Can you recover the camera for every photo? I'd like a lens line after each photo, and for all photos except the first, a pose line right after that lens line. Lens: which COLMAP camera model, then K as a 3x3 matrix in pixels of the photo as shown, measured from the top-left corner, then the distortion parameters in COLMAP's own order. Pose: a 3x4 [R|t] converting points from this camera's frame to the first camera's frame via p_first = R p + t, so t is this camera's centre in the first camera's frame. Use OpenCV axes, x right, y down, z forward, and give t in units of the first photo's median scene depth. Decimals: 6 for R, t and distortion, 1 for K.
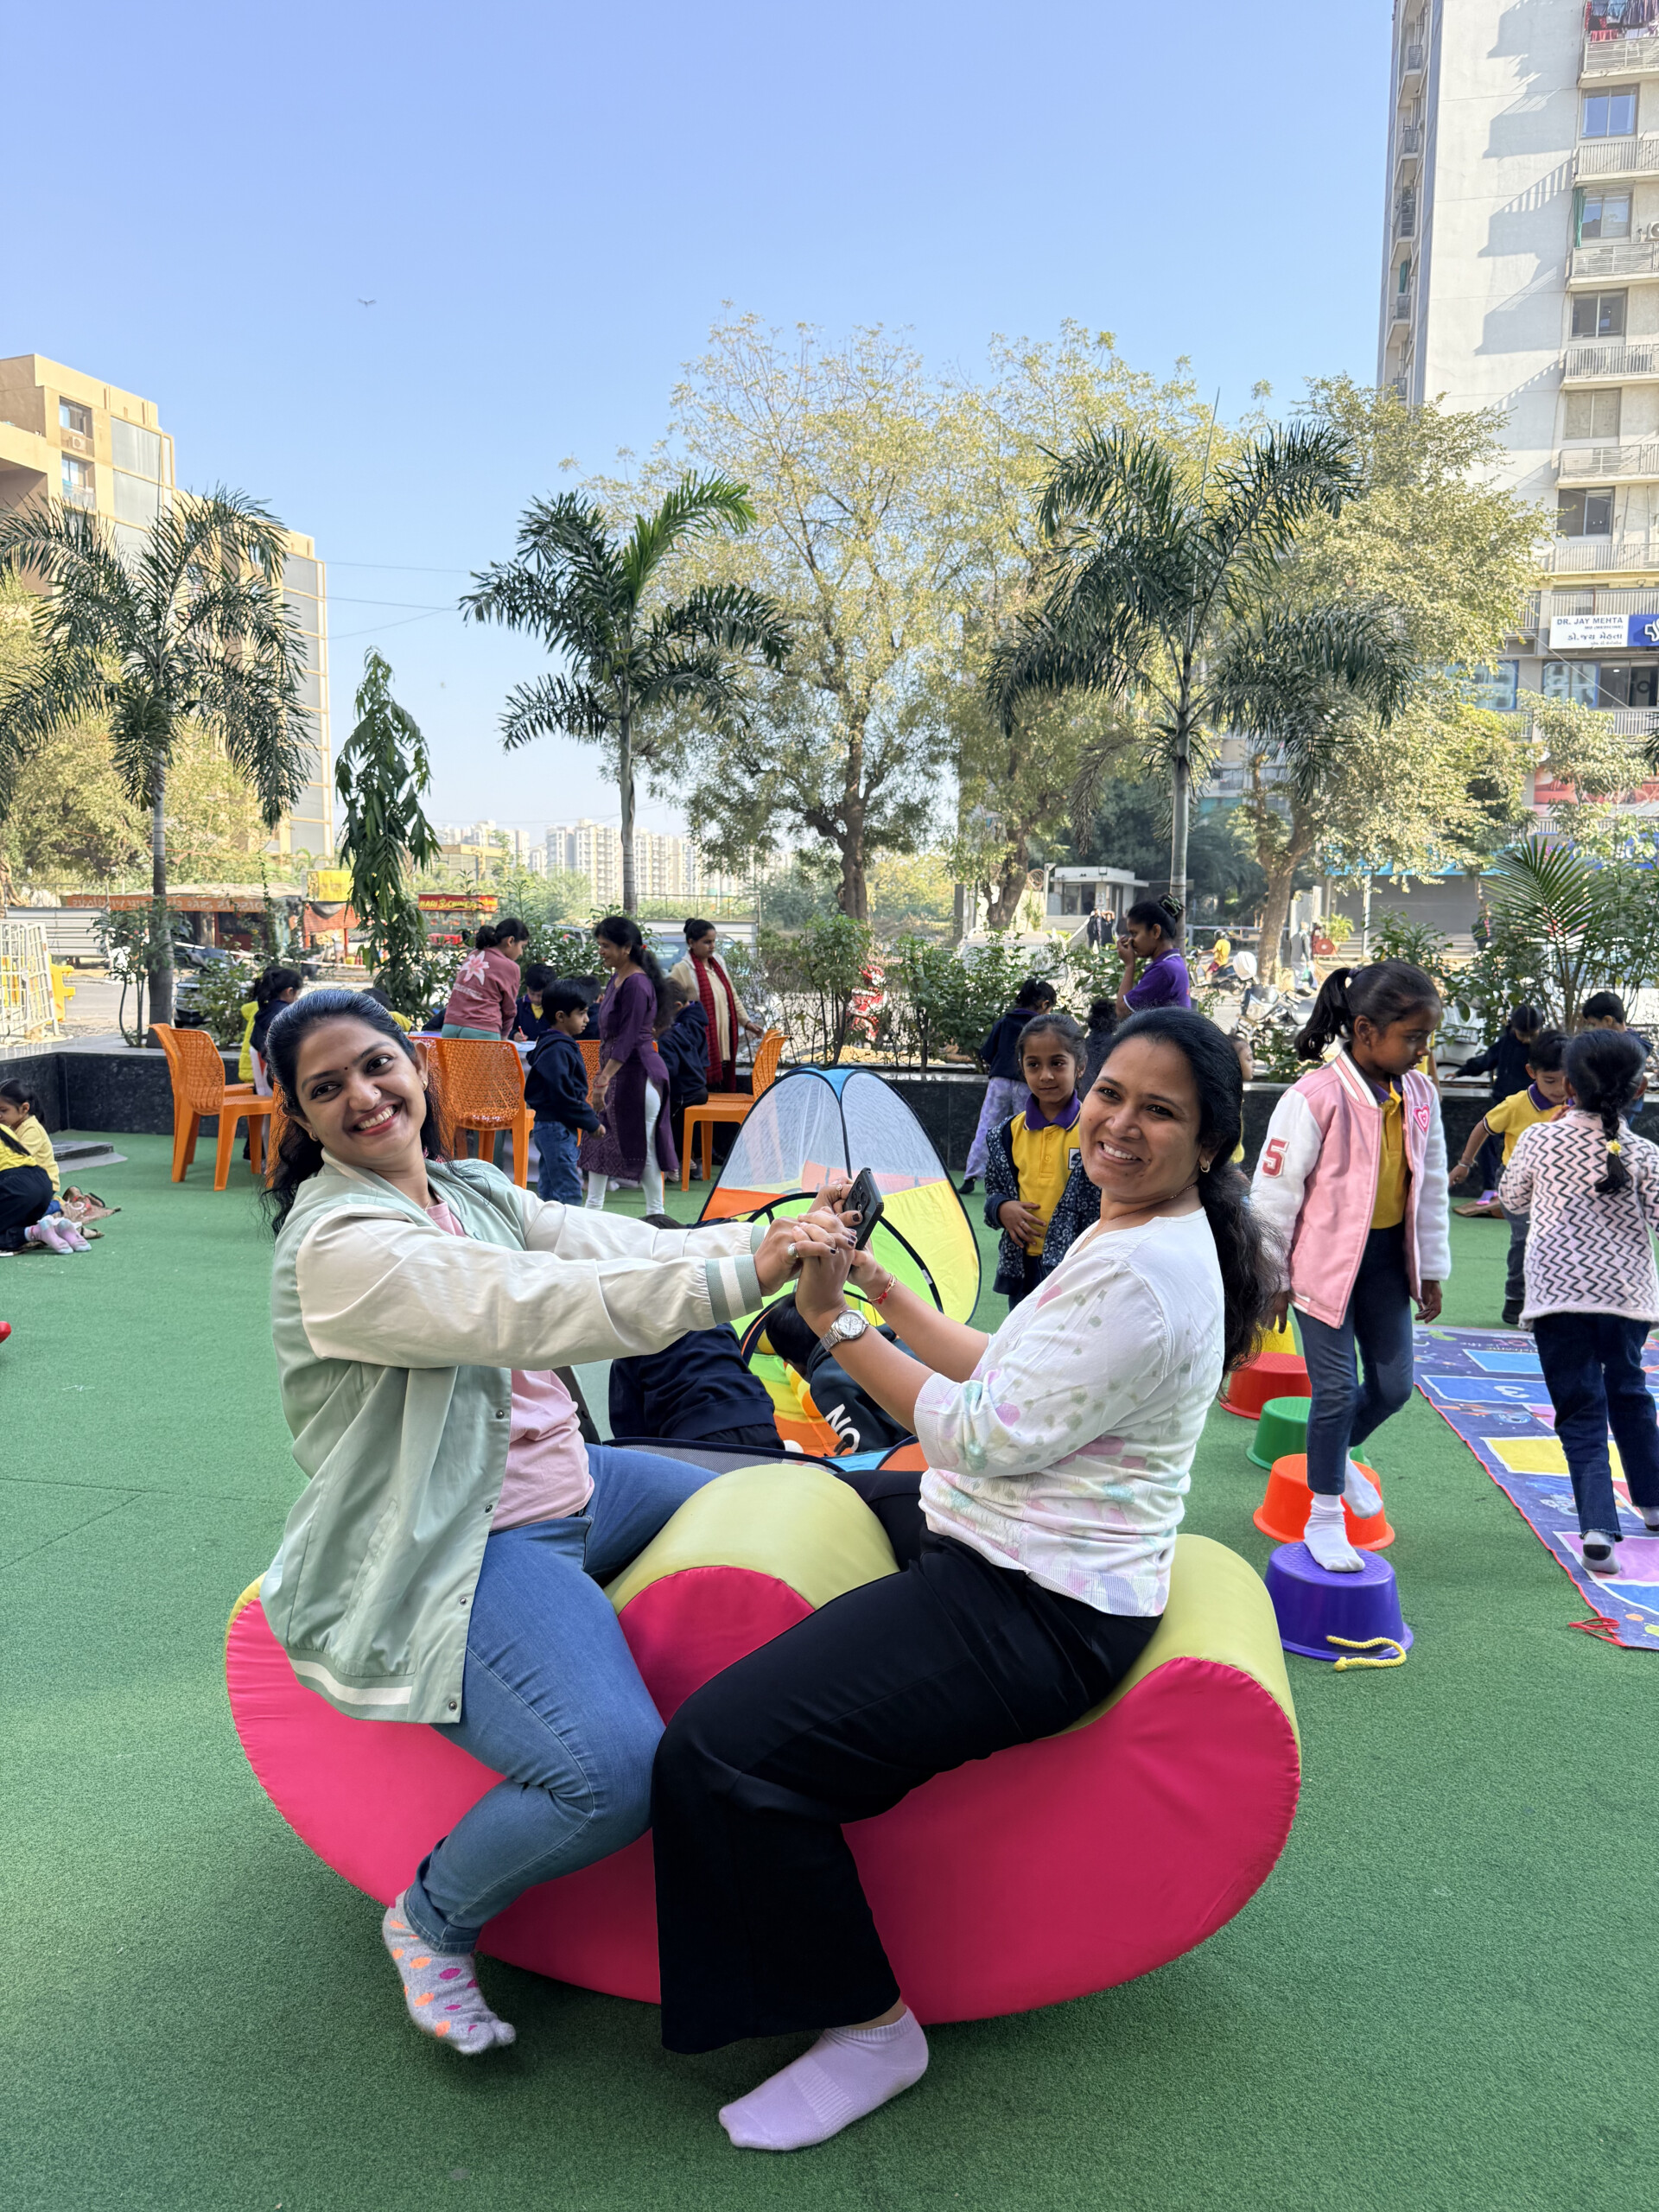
lens RADIAL K [[1559.7, 0, 828.3], [0, 1559.7, 1109.5], [0, 0, 1]] dist [0.036122, -0.033906]
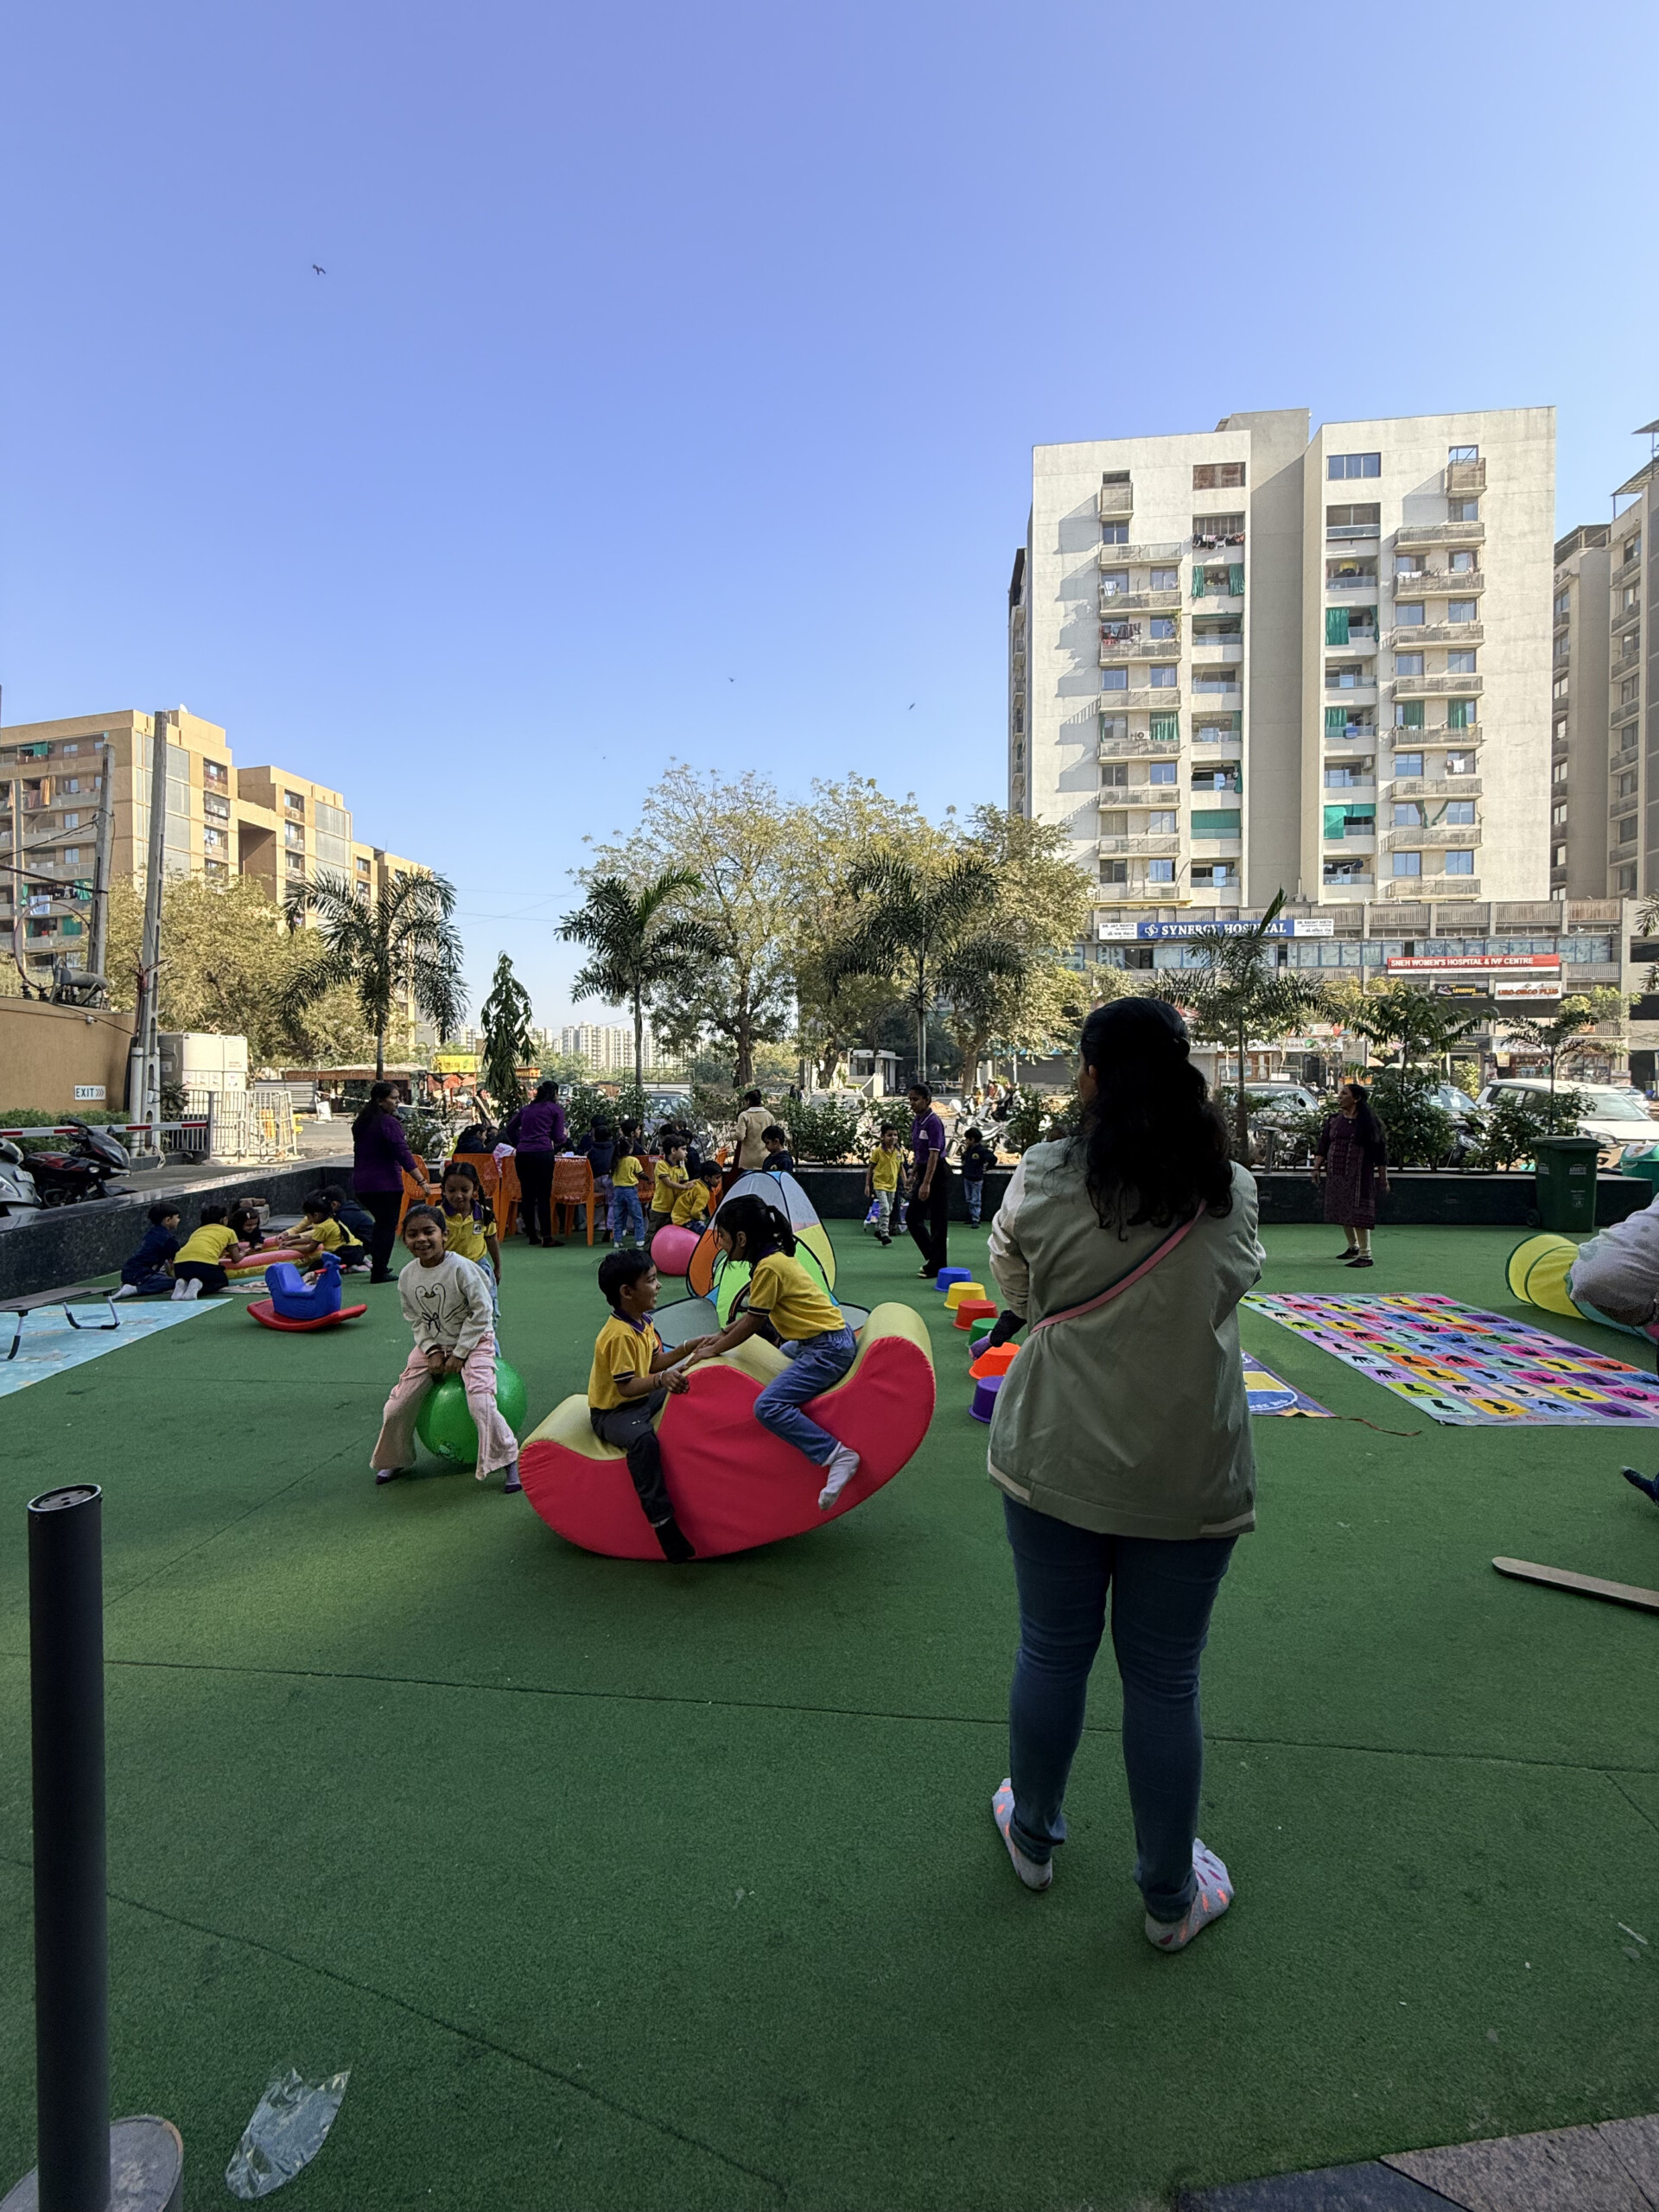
lens RADIAL K [[872.8, 0, 829.8], [0, 872.8, 1104.1], [0, 0, 1]] dist [0.009211, -0.000211]
pose [[0.992986, -0.014485, 0.117345, -0.006151], [0.024948, 0.995791, -0.088194, -0.001304], [-0.115573, 0.090503, 0.989167, -0.022760]]
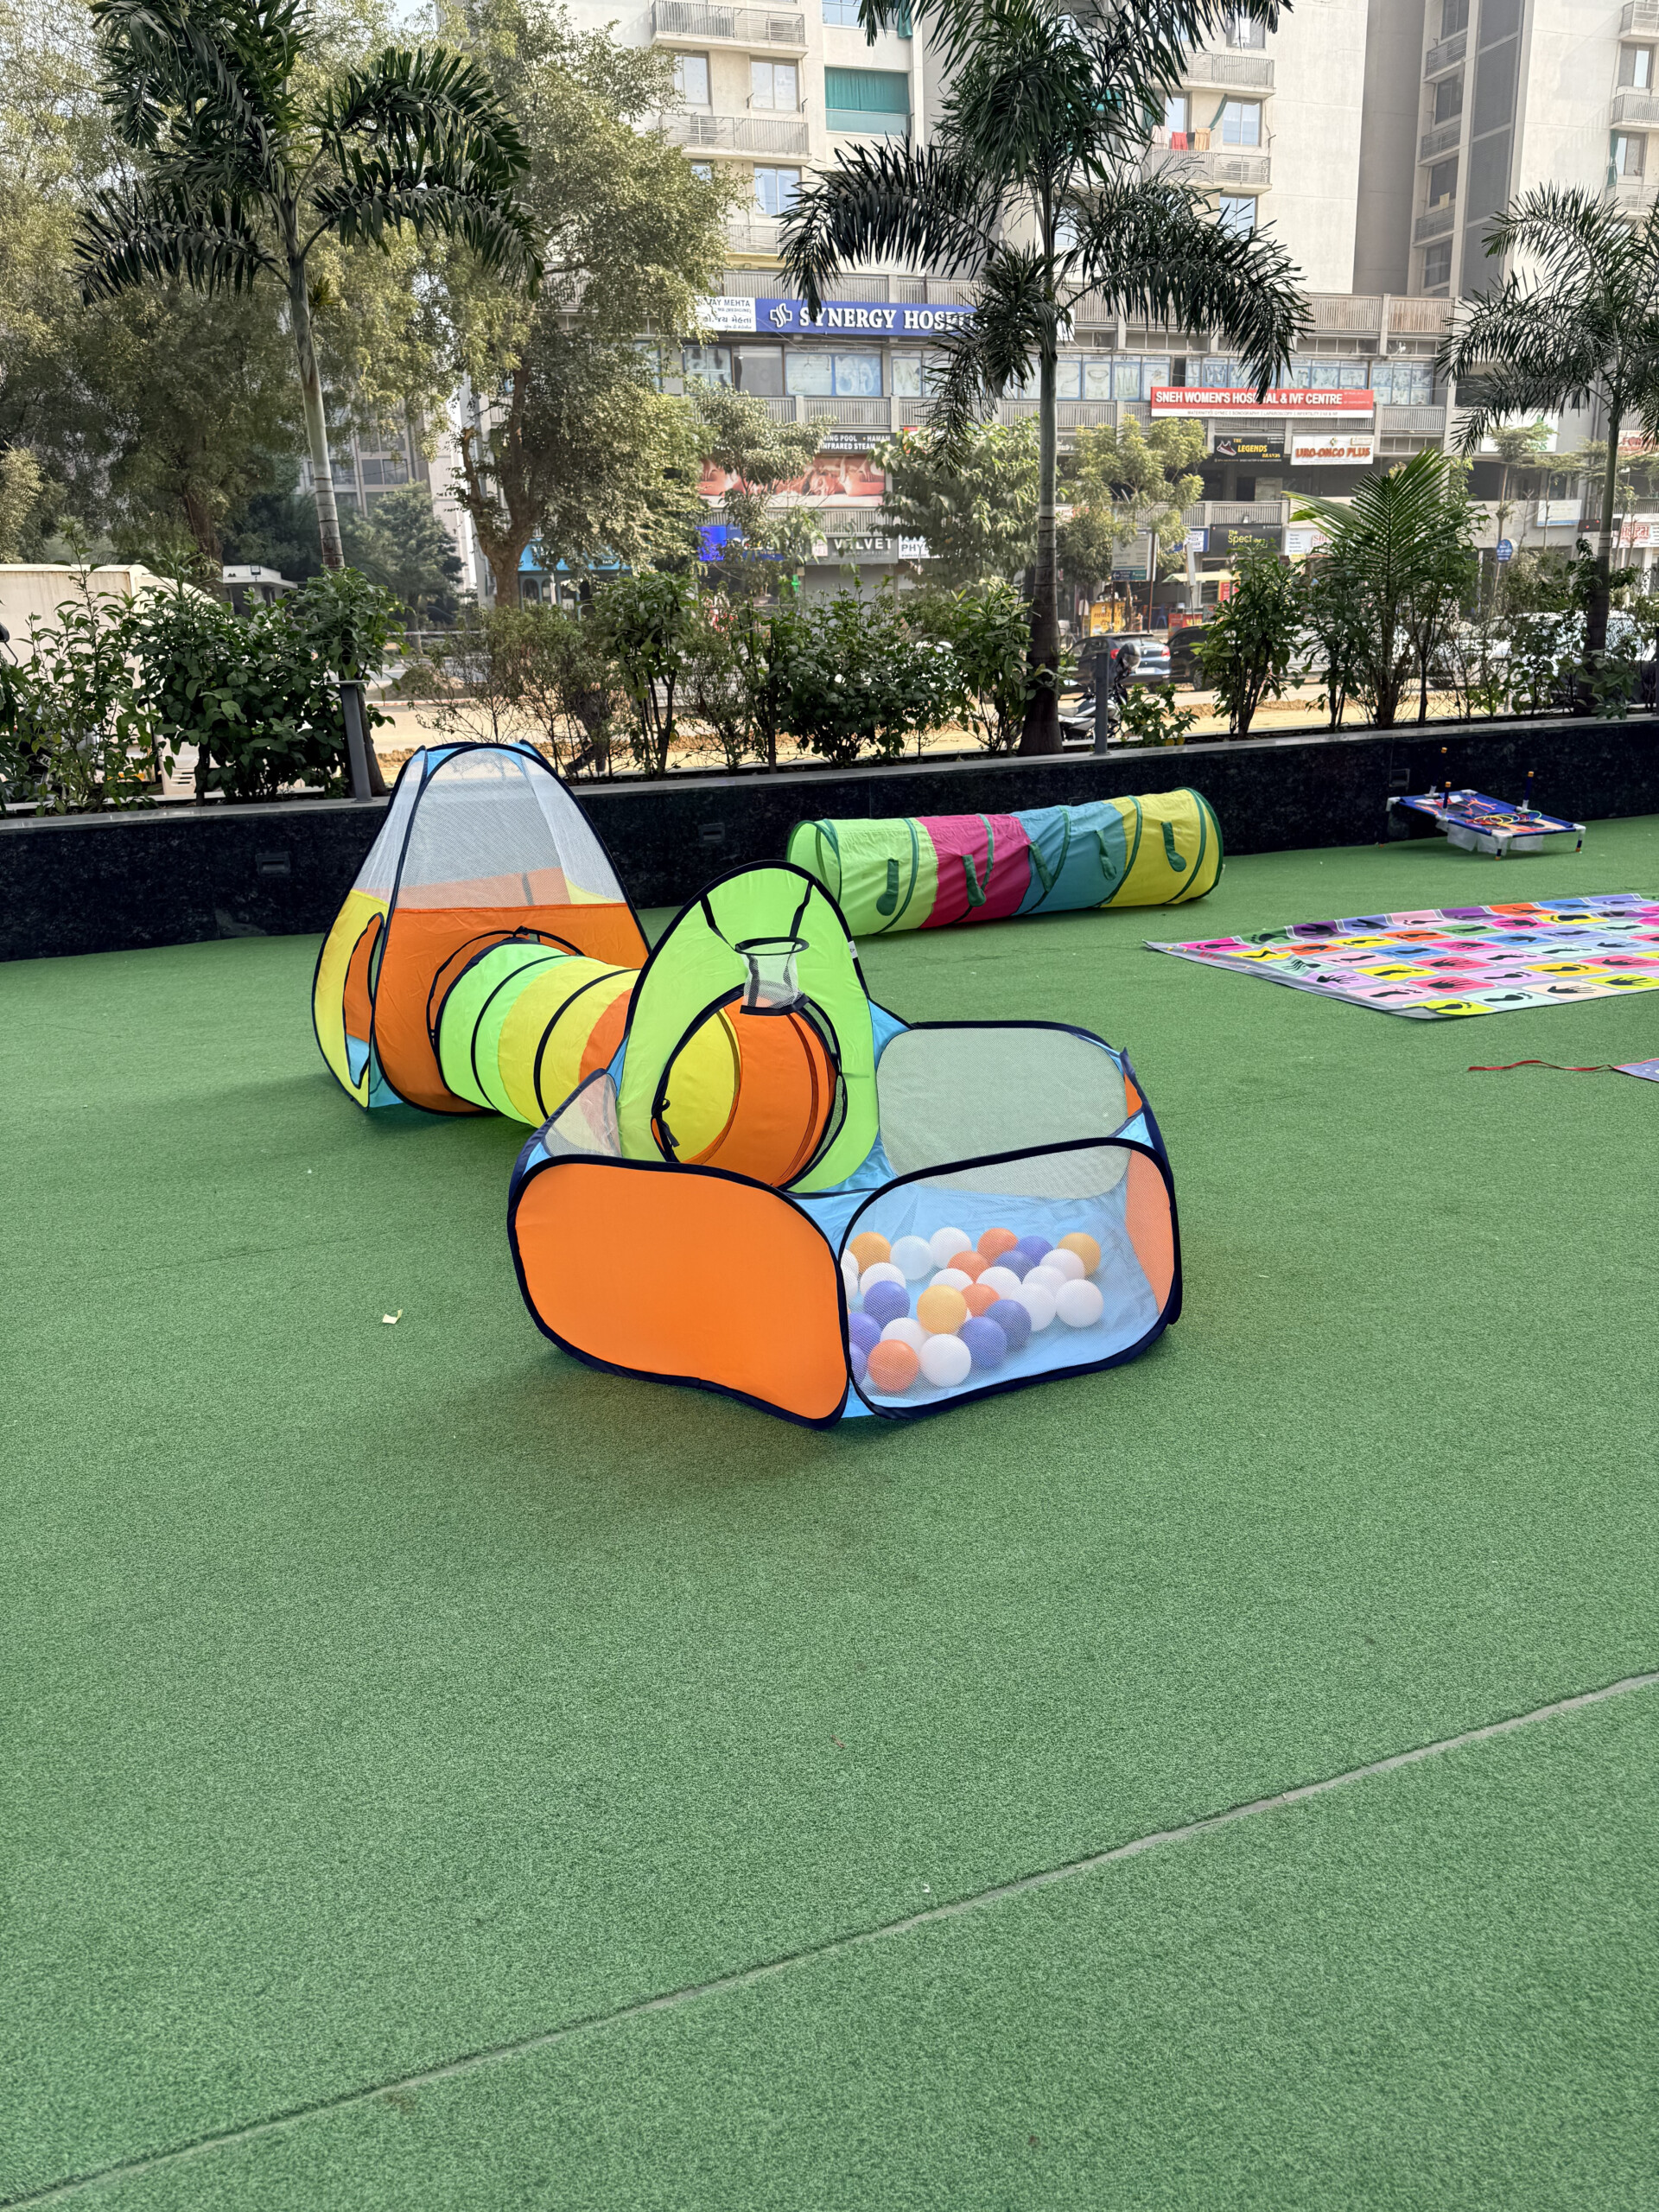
lens RADIAL K [[1559.7, 0, 817.9], [0, 1559.7, 1103.0], [0, 0, 1]] dist [0.036122, -0.033906]
pose [[0.844118, -0.190967, 0.500996, -0.080729], [0.102459, 0.974653, 0.198884, -0.003702], [-0.526277, -0.116550, 0.842288, 0.066283]]
